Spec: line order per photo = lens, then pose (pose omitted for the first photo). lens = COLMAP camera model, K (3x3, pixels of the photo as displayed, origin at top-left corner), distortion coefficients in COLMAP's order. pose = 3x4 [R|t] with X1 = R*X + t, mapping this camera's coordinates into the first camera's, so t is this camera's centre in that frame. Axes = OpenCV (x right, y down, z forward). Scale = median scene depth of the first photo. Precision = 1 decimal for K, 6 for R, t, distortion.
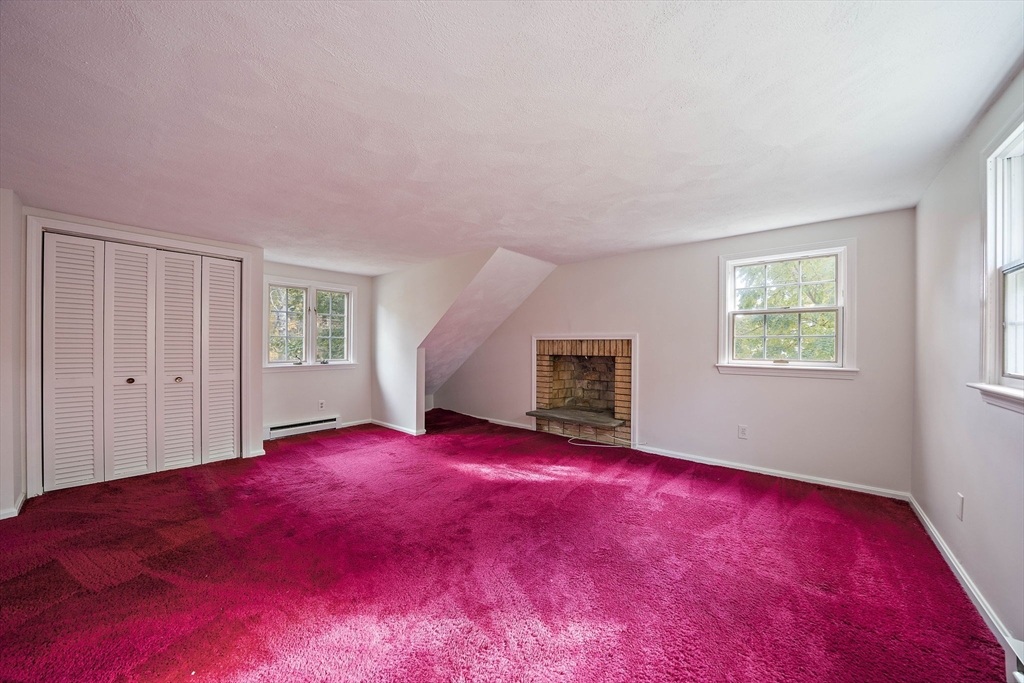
lens RADIAL K [[359.3, 0, 510.2], [0, 359.3, 345.9], [0, 0, 1]] dist [-0.022011, 0.002254]
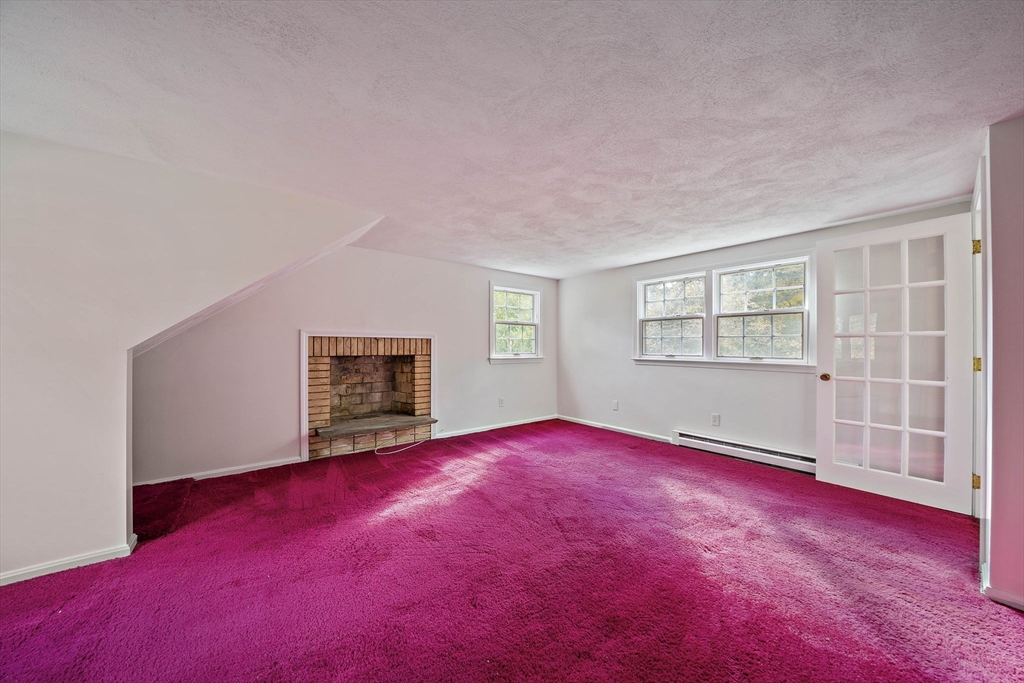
lens RADIAL K [[359.3, 0, 511.5], [0, 359.3, 344.2], [0, 0, 1]] dist [-0.022011, 0.002254]
pose [[0.196924, 0.001714, 0.980417, -0.611067], [-0.000879, 0.999998, -0.001572, 0.000281], [-0.980418, -0.000553, 0.196925, 0.492435]]
